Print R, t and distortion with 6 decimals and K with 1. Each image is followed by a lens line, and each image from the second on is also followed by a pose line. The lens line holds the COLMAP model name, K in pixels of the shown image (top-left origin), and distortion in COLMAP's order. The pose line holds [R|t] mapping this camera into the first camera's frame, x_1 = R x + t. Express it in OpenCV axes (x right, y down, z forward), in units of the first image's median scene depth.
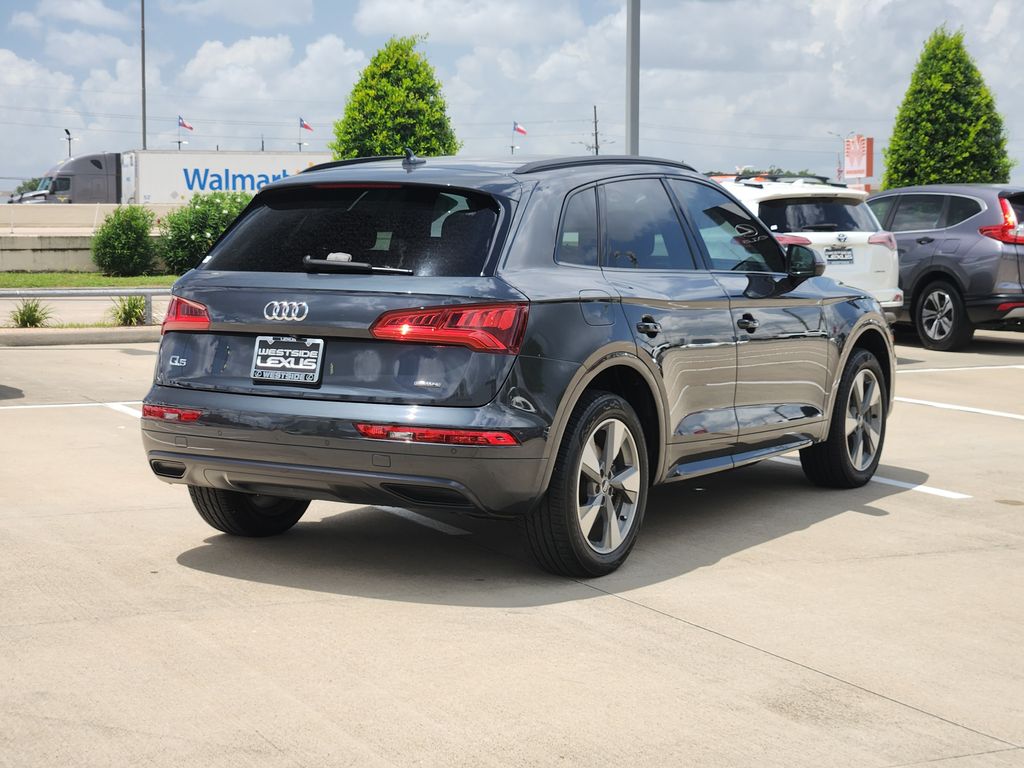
lens RADIAL K [[1928.4, 0, 509.9], [0, 1928.4, 385.8], [0, 0, 1]] dist [-0.007658, 0.000000]
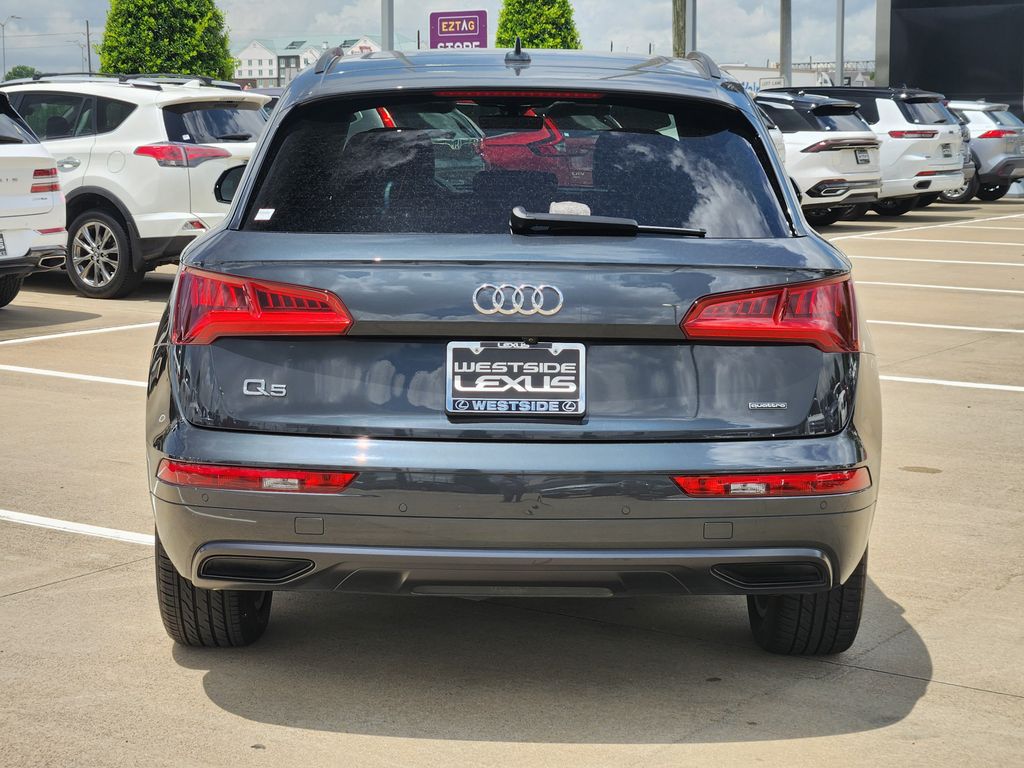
lens RADIAL K [[1928.4, 0, 514.9], [0, 1928.4, 382.8], [0, 0, 1]] dist [-0.007658, 0.000000]
pose [[0.866024, -0.068584, 0.495277, -0.415272], [0.043757, 0.997143, 0.061569, -0.049537], [-0.498085, -0.031648, 0.866551, 0.465487]]
